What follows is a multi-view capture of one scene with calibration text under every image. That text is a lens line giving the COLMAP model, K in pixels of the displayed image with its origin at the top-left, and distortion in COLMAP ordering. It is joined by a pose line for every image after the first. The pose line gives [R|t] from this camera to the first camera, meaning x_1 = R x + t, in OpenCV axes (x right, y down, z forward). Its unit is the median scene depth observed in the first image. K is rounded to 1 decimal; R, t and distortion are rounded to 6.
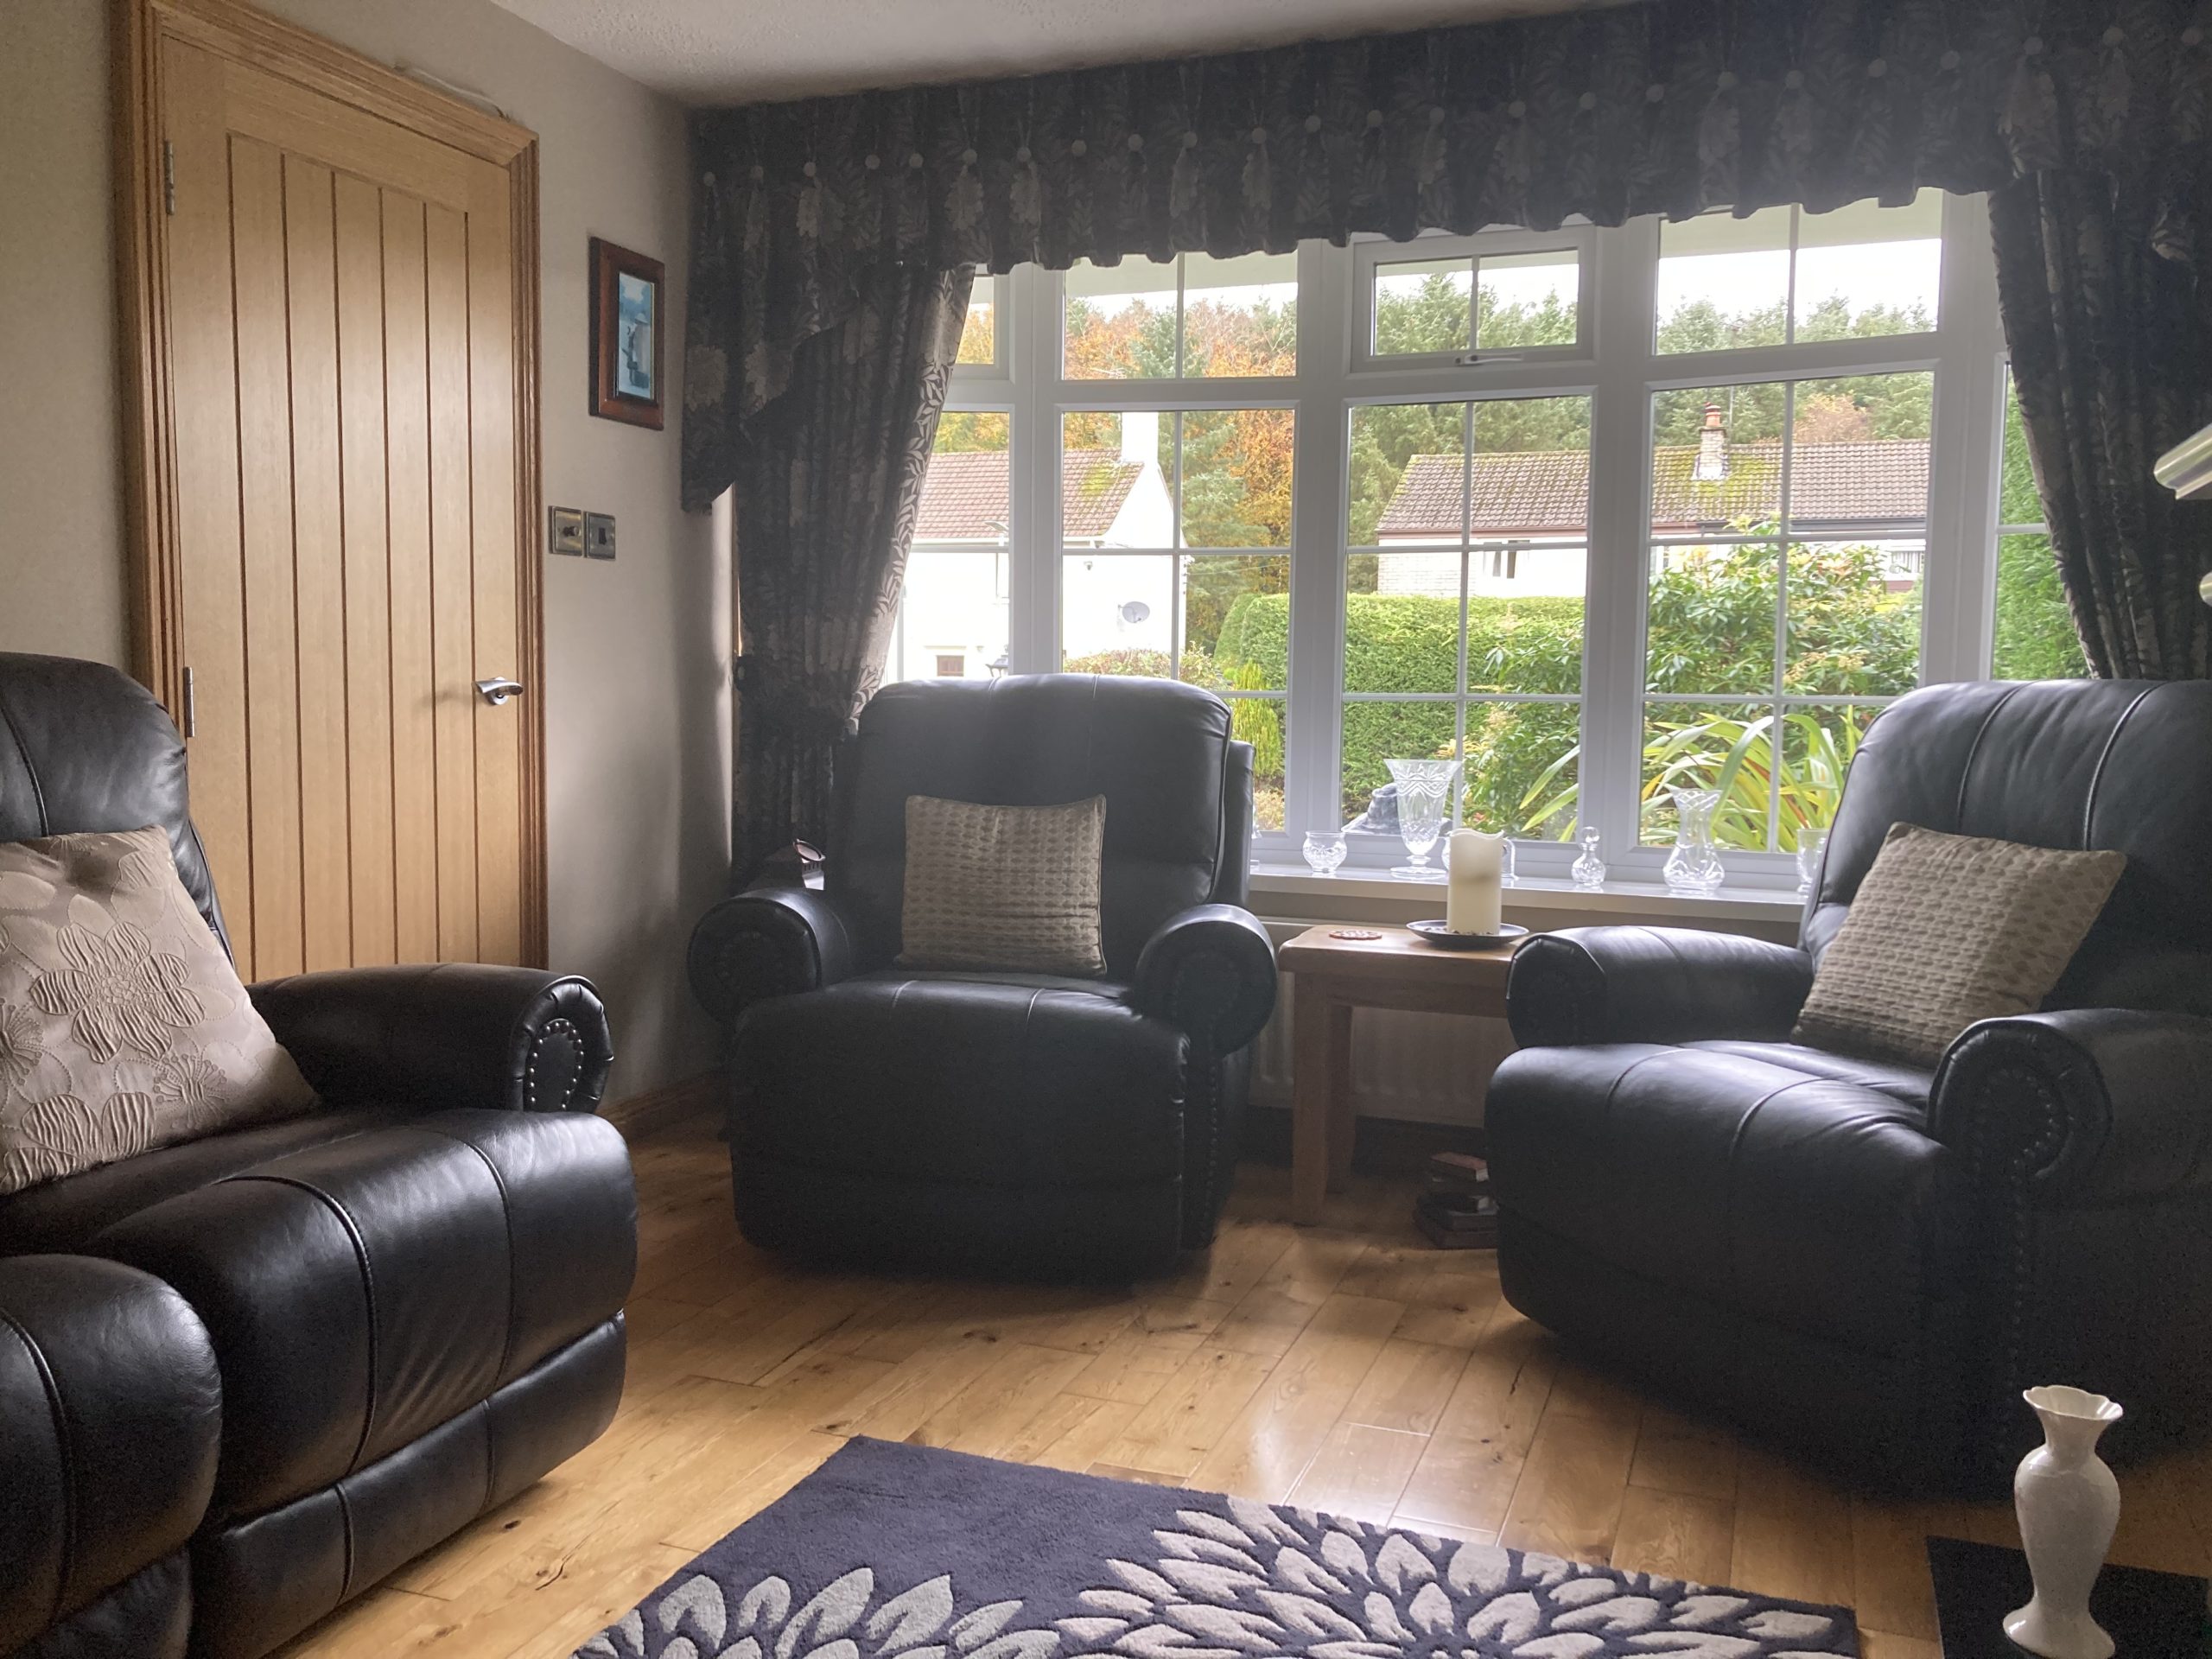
lens RADIAL K [[1818.7, 0, 1104.7], [0, 1818.7, 828.5], [0, 0, 1]] dist [0.031382, -0.025524]
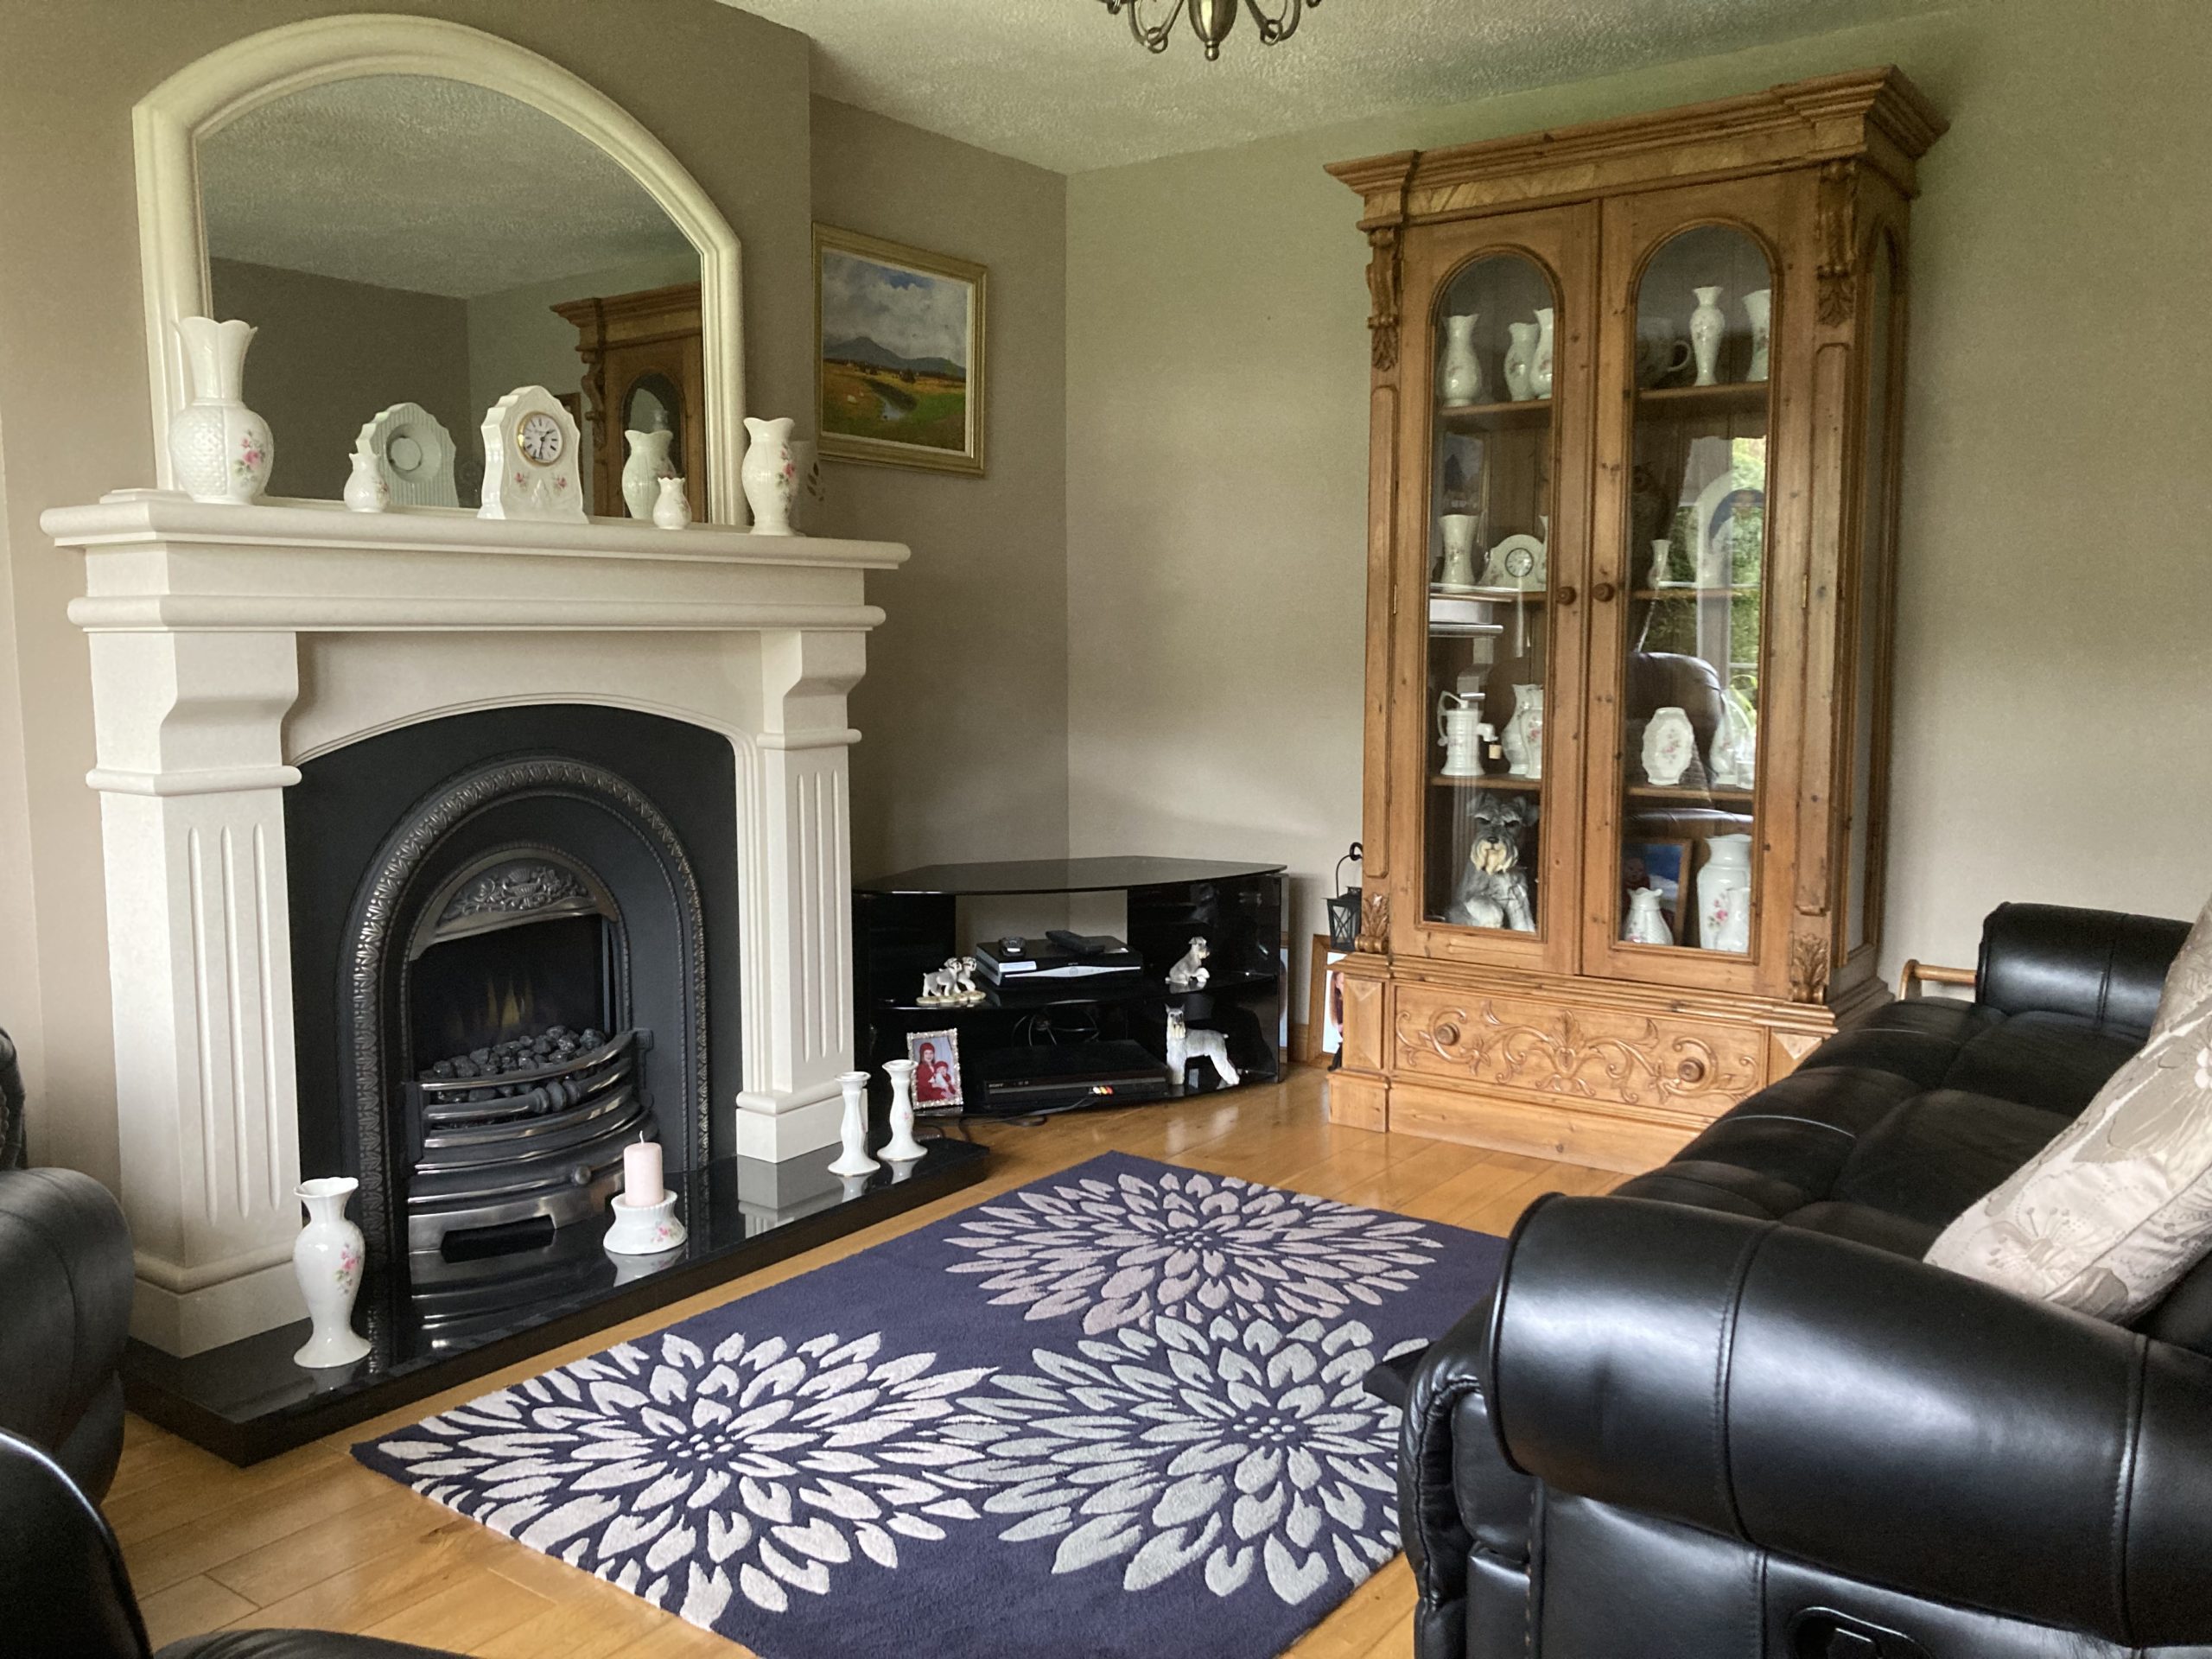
lens RADIAL K [[1818.7, 0, 1099.2], [0, 1818.7, 834.6], [0, 0, 1]] dist [0.031382, -0.025524]
pose [[-0.966268, -0.036334, 0.254961, -0.370573], [0.014437, 0.980799, 0.194484, -0.203009], [-0.257132, 0.191605, -0.947191, 1.958411]]
